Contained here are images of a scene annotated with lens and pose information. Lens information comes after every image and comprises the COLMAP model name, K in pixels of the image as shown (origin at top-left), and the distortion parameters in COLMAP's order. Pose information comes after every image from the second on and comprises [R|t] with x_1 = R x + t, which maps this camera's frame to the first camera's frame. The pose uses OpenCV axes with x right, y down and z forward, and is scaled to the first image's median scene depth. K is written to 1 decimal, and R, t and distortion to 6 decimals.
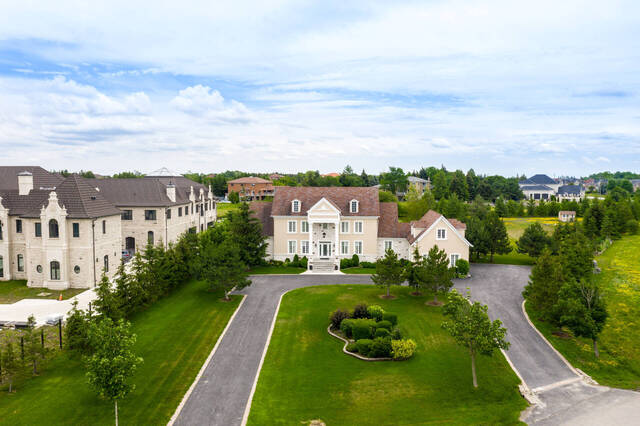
lens RADIAL K [[508.3, 0, 320.2], [0, 508.3, 213.6], [0, 0, 1]] dist [-0.009286, 0.003000]
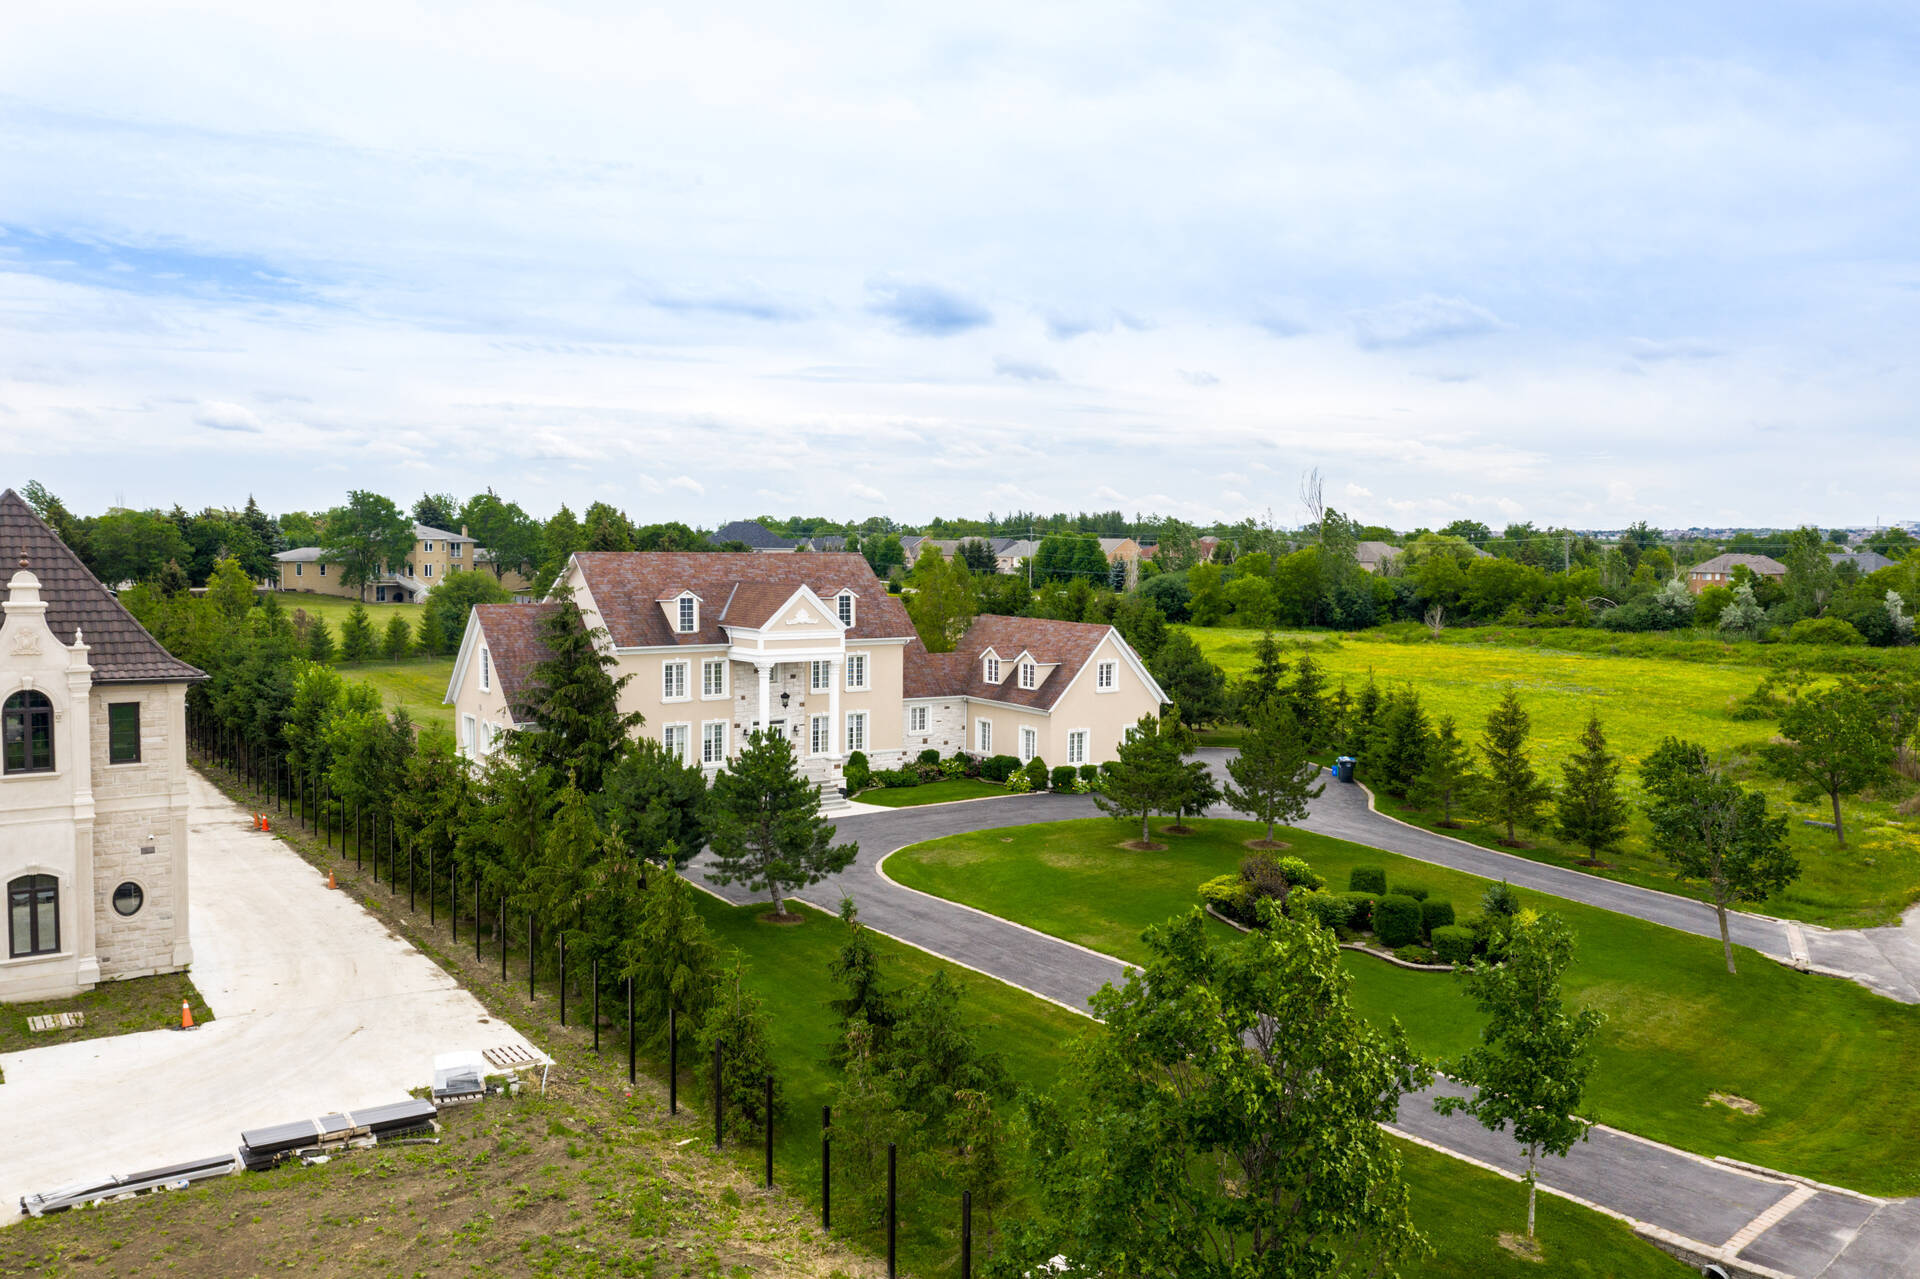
lens RADIAL K [[1540.2, 0, 961.6], [0, 1540.2, 637.0], [0, 0, 1]] dist [-0.005330, -0.002704]
pose [[0.769595, -0.034692, 0.637589, -0.524975], [0.035330, 0.999307, 0.011729, -0.005488], [-0.637554, 0.013499, 0.770288, 0.163101]]
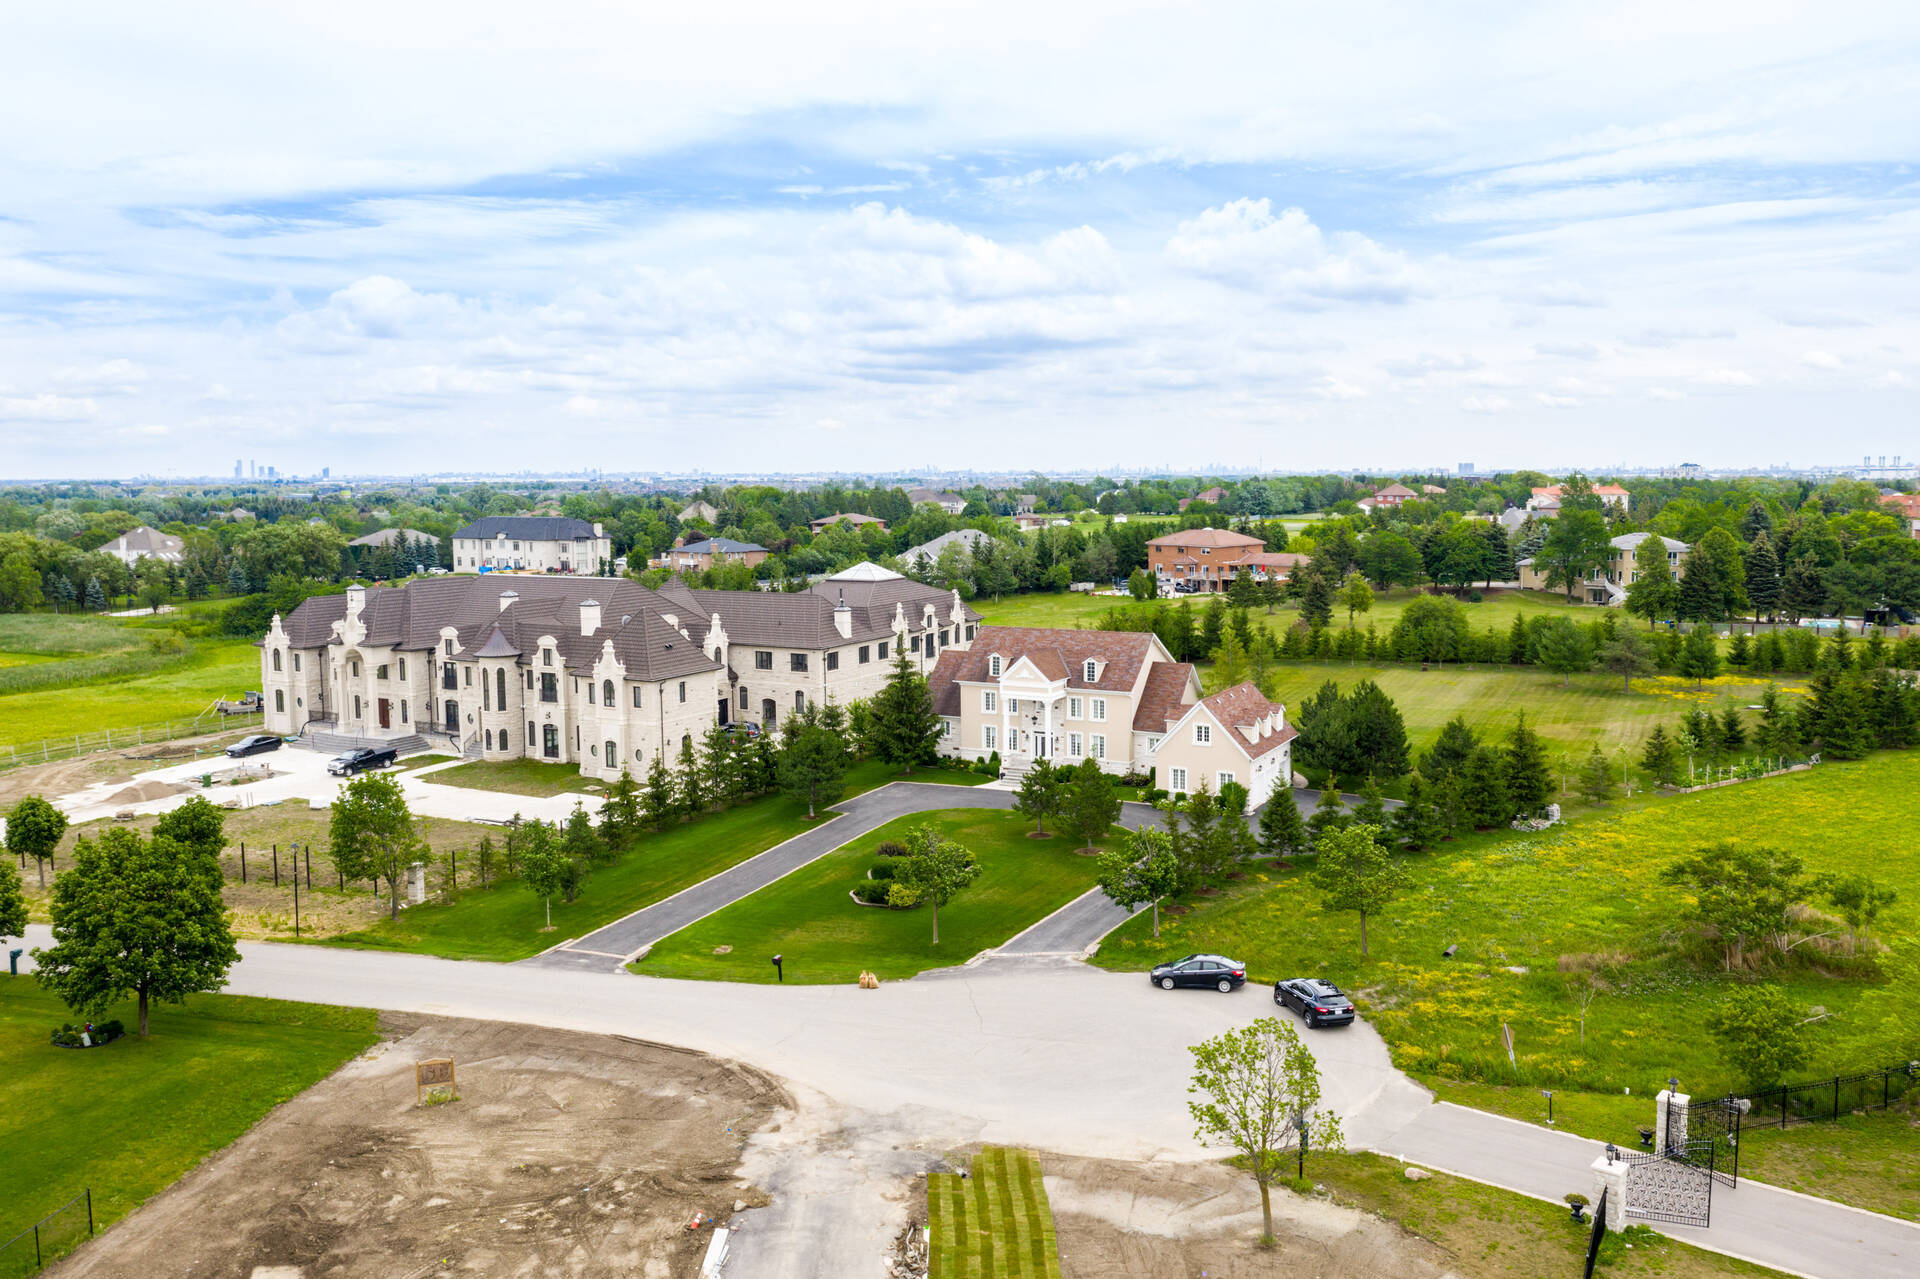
lens RADIAL K [[1545.1, 0, 958.3], [0, 1545.1, 639.8], [0, 0, 1]] dist [-0.003356, -0.000205]
pose [[0.908685, 0.037283, -0.415815, 0.624813], [-0.020236, 0.998767, 0.045330, -0.119702], [0.416993, -0.032776, 0.908319, -0.565240]]
